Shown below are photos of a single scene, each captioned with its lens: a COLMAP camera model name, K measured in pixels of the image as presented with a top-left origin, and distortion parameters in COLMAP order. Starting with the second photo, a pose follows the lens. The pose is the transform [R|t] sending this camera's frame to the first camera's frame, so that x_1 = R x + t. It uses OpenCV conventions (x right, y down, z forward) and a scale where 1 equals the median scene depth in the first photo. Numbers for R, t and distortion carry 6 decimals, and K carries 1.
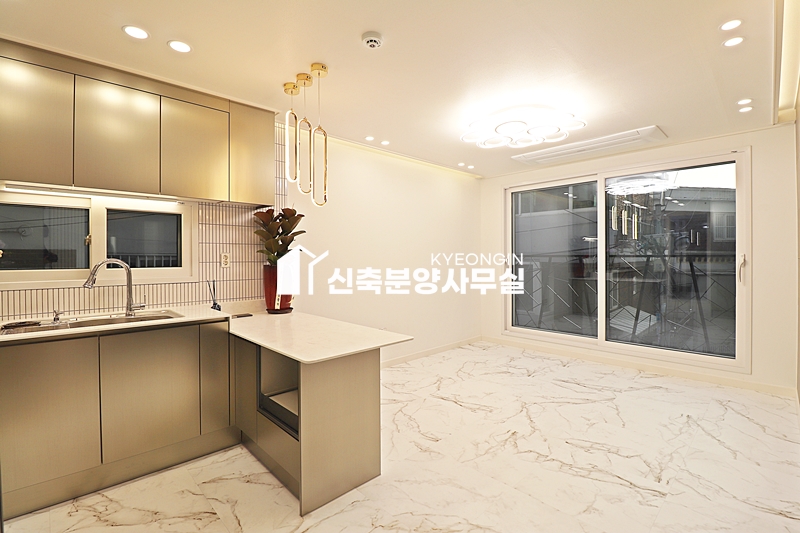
lens RADIAL K [[369.7, 0, 401.9], [0, 369.7, 258.4], [0, 0, 1]] dist [0.001791, -0.013977]
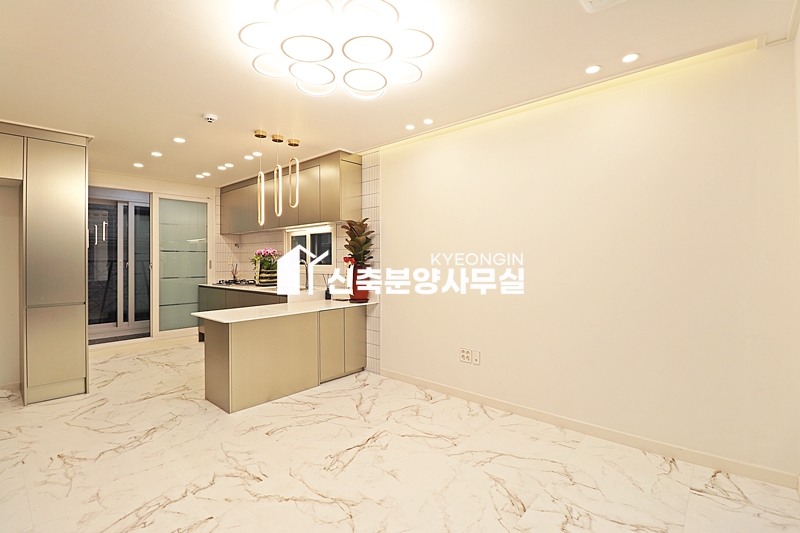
lens RADIAL K [[371.5, 0, 398.4], [0, 371.5, 257.8], [0, 0, 1]] dist [-0.000339, -0.013662]
pose [[0.068862, -0.001131, -0.997626, 0.941870], [0.002348, 0.999997, -0.000972, -0.004559], [0.997623, -0.002276, 0.068865, 1.043649]]
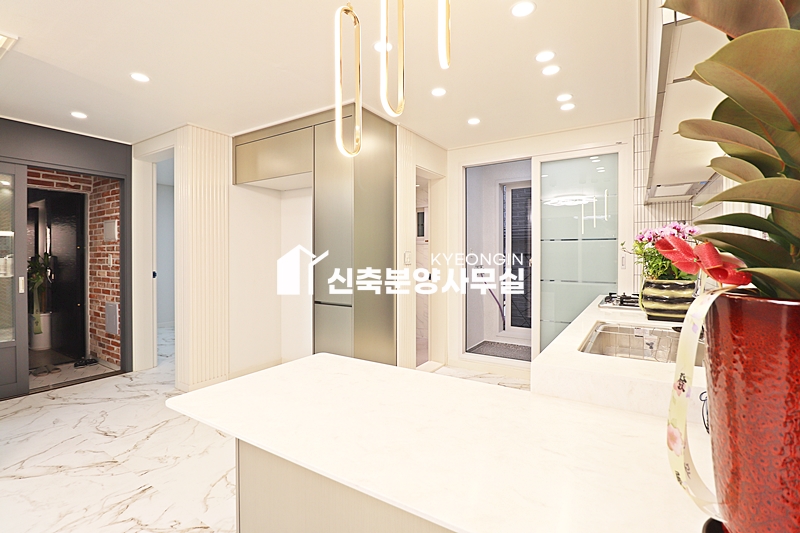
lens RADIAL K [[369.7, 0, 401.9], [0, 369.7, 258.4], [0, 0, 1]] dist [0.001791, -0.013977]
pose [[-0.973827, 0.002979, -0.227271, -0.123946], [0.001108, 0.999964, 0.008362, 0.004513], [0.227288, 0.007891, -0.973796, 1.099703]]
